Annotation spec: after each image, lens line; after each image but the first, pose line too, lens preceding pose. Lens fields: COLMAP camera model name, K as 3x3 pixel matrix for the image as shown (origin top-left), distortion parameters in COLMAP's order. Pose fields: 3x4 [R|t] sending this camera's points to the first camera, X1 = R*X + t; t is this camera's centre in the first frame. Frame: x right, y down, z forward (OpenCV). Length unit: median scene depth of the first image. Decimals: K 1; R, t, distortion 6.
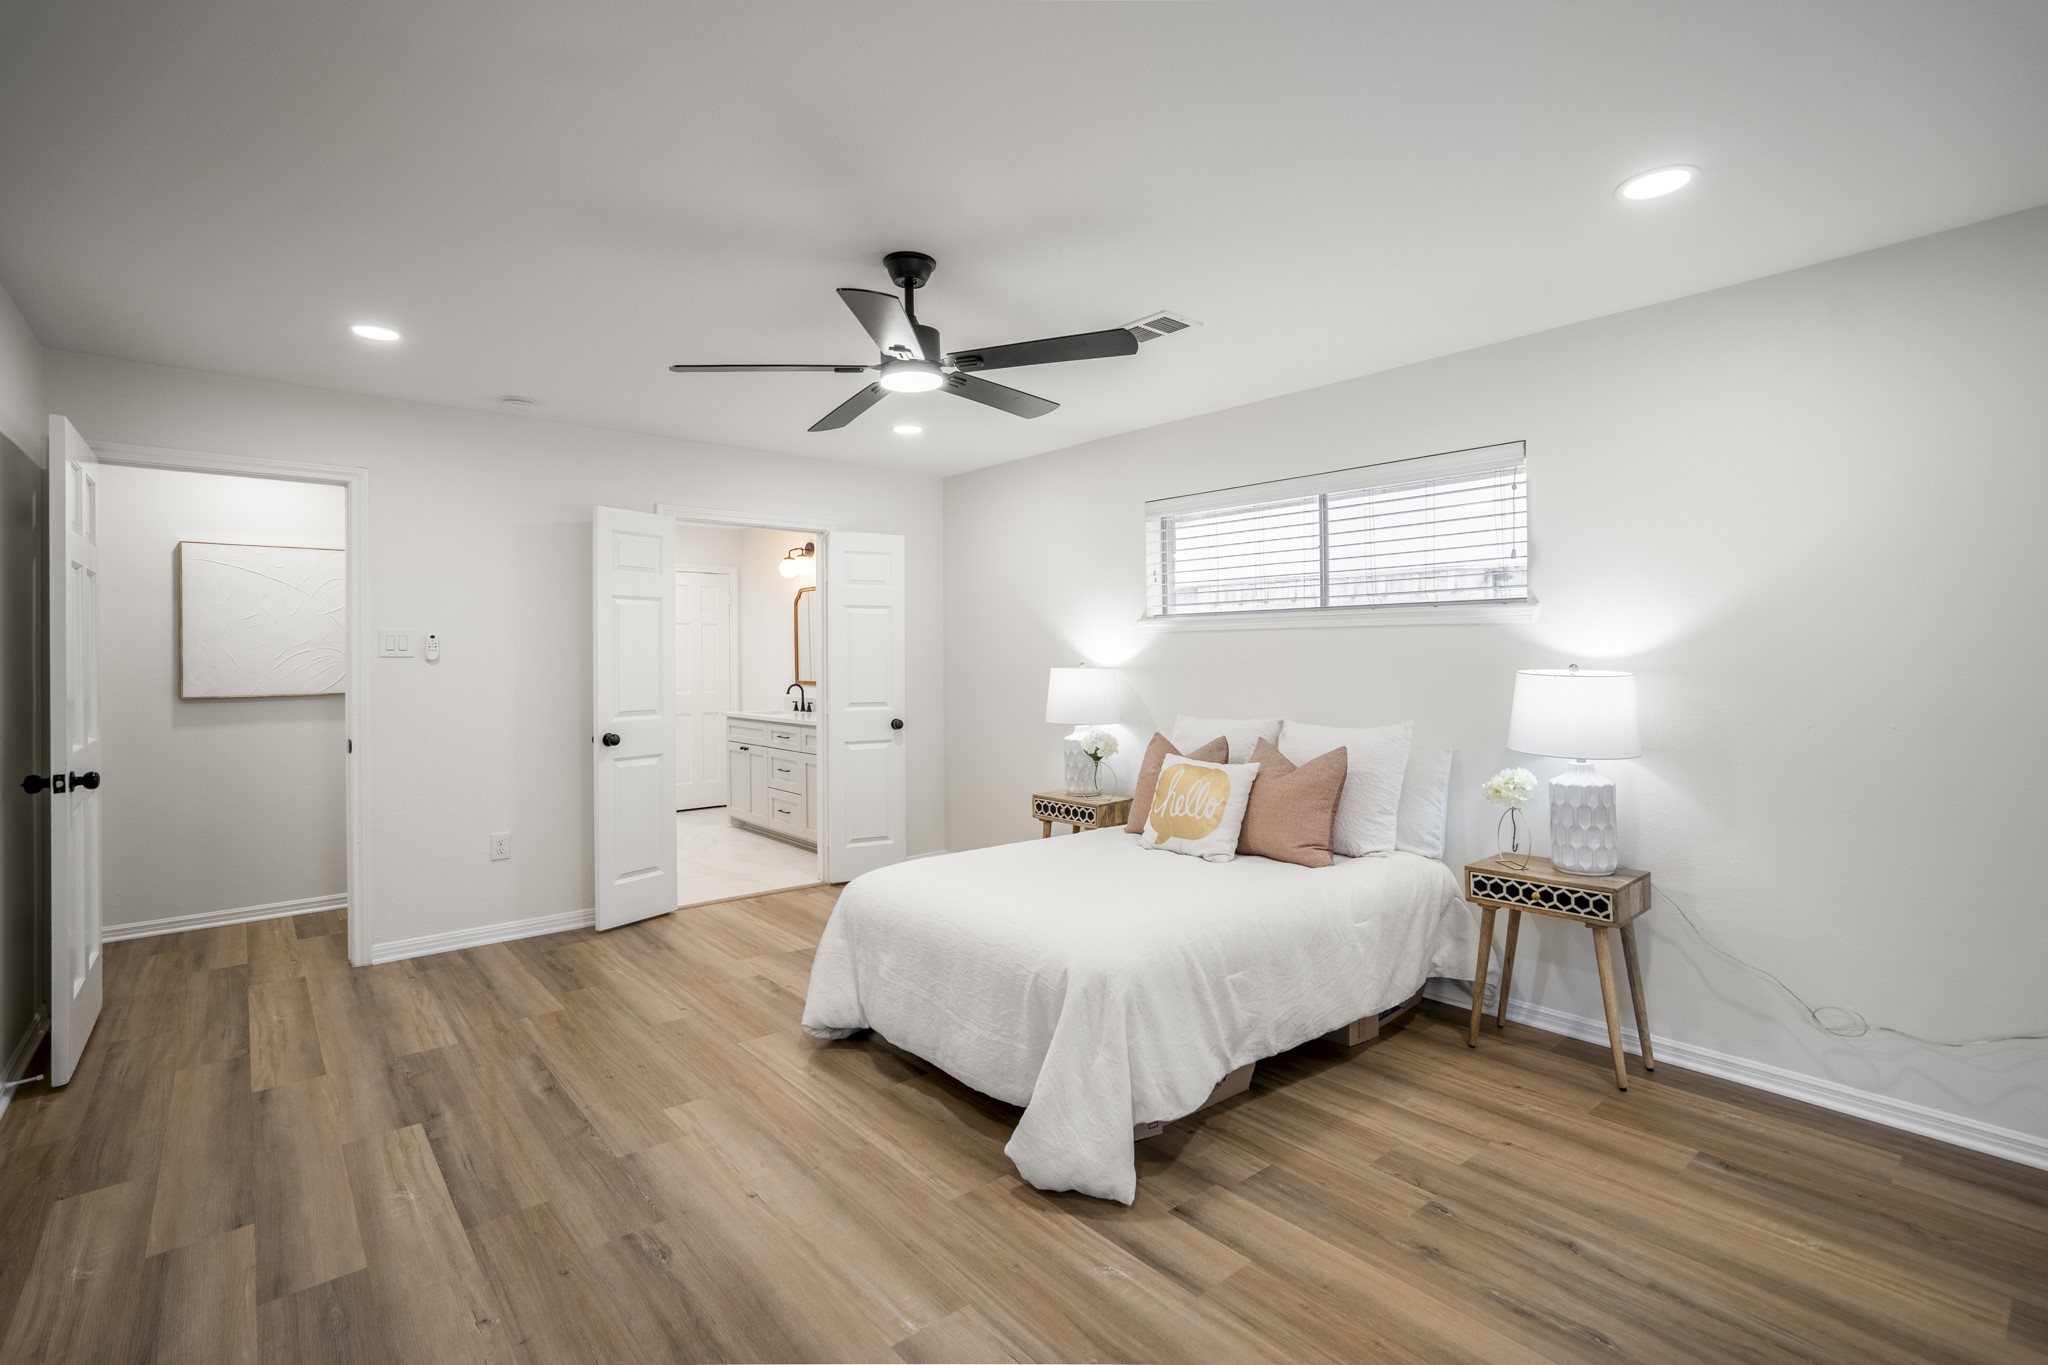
lens RADIAL K [[990.3, 0, 1074.9], [0, 990.3, 673.8], [0, 0, 1]] dist [-0.026192, 0.001487]
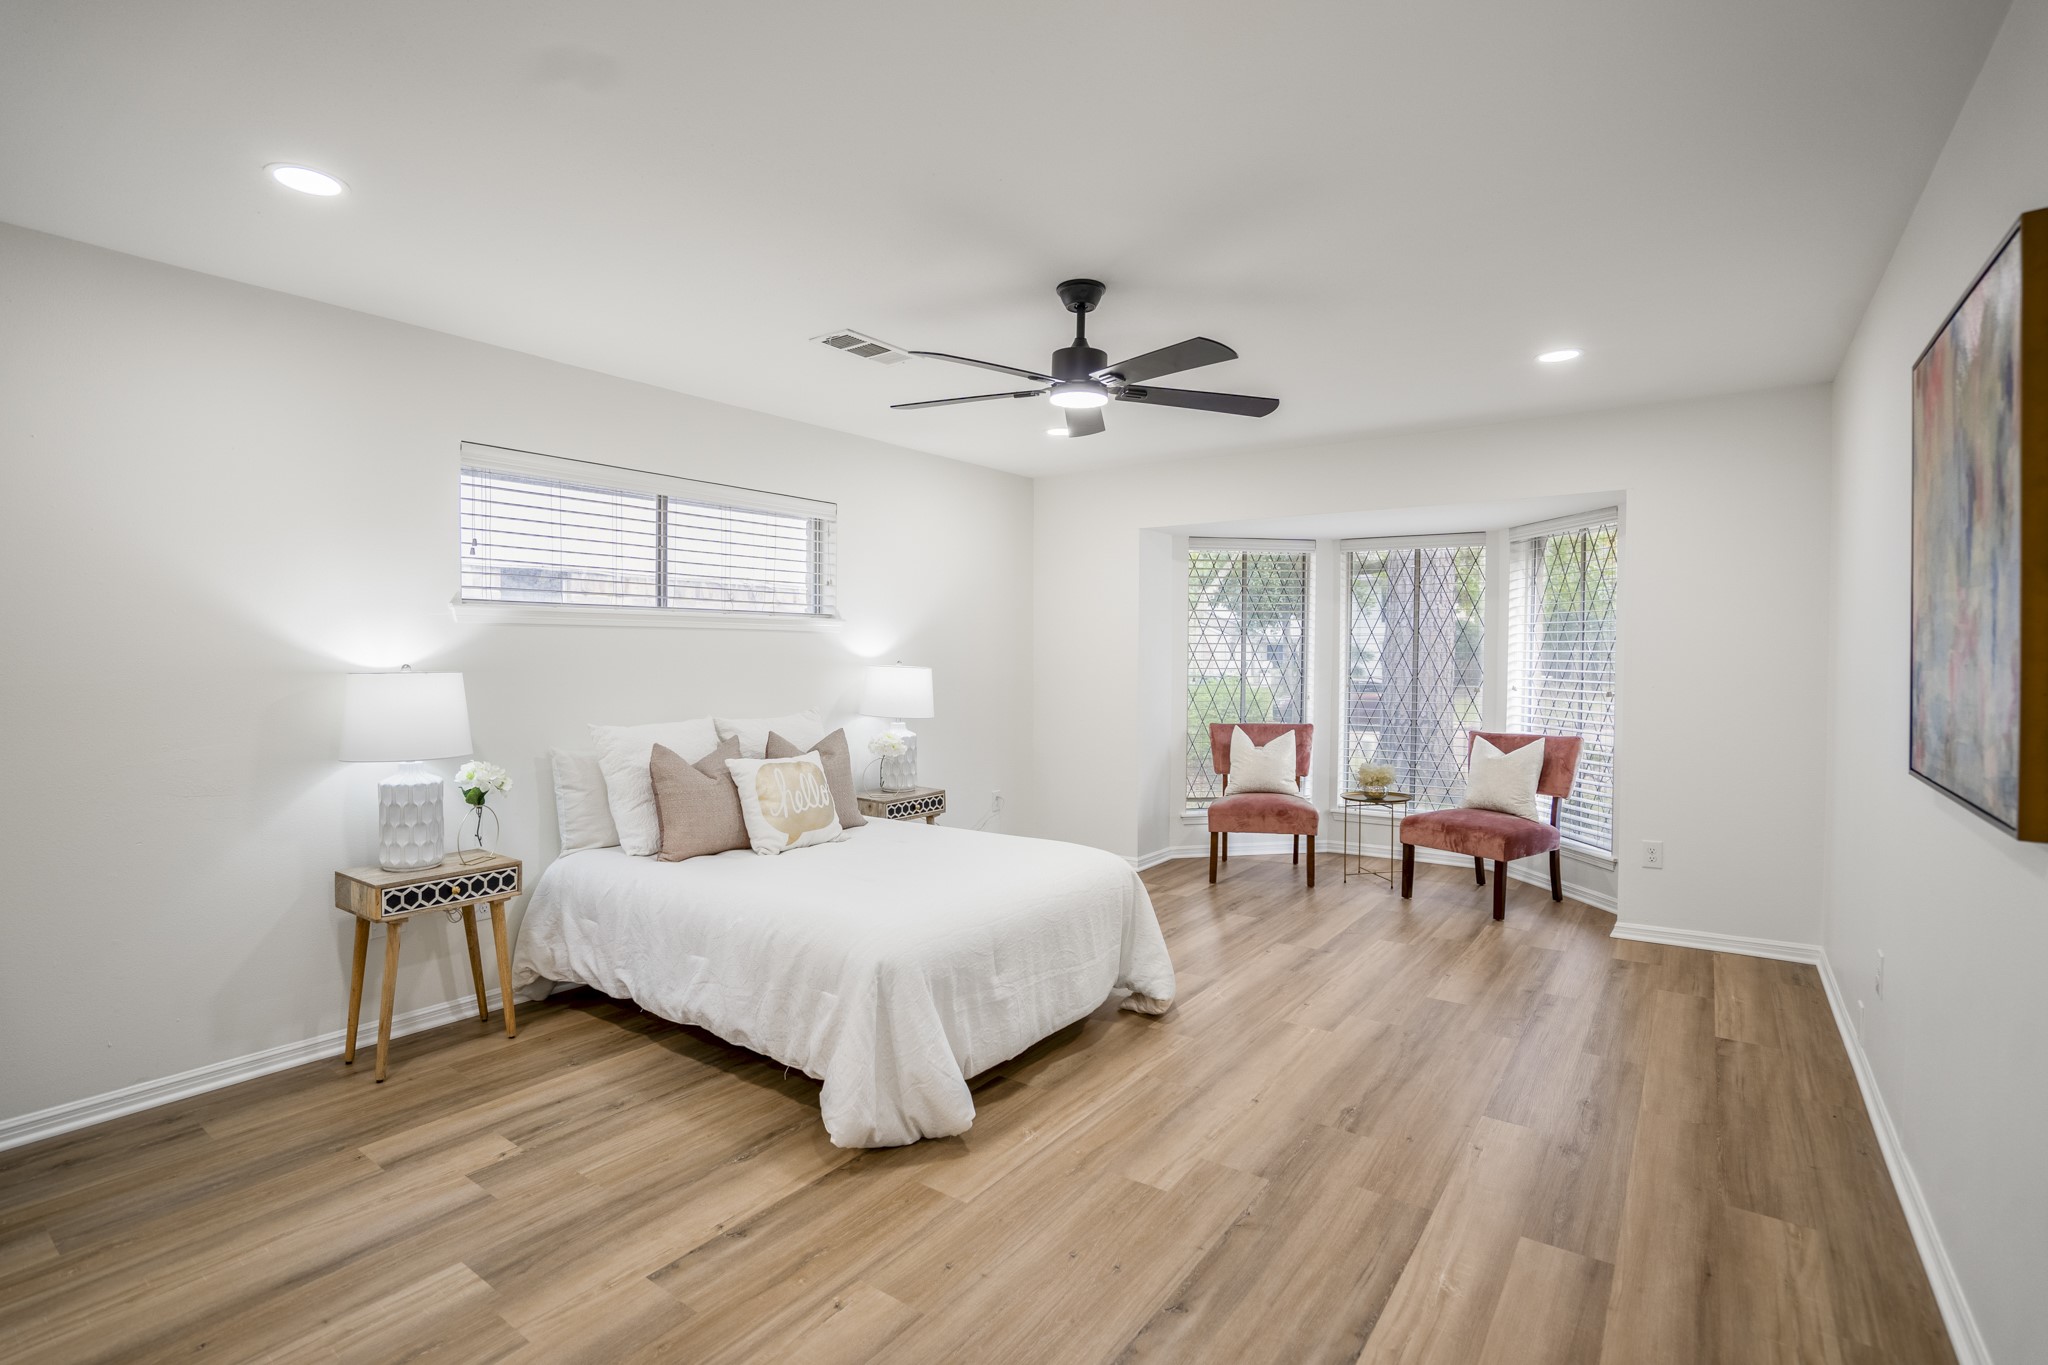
lens RADIAL K [[933.3, 0, 1024.0], [0, 933.3, 682.5], [0, 0, 1]] dist [-0.041397, -0.000064]
pose [[-0.225361, -0.025654, 0.973938, -1.082563], [0.007712, 0.999575, 0.028114, -0.019001], [-0.974245, 0.013847, -0.225067, 1.209939]]
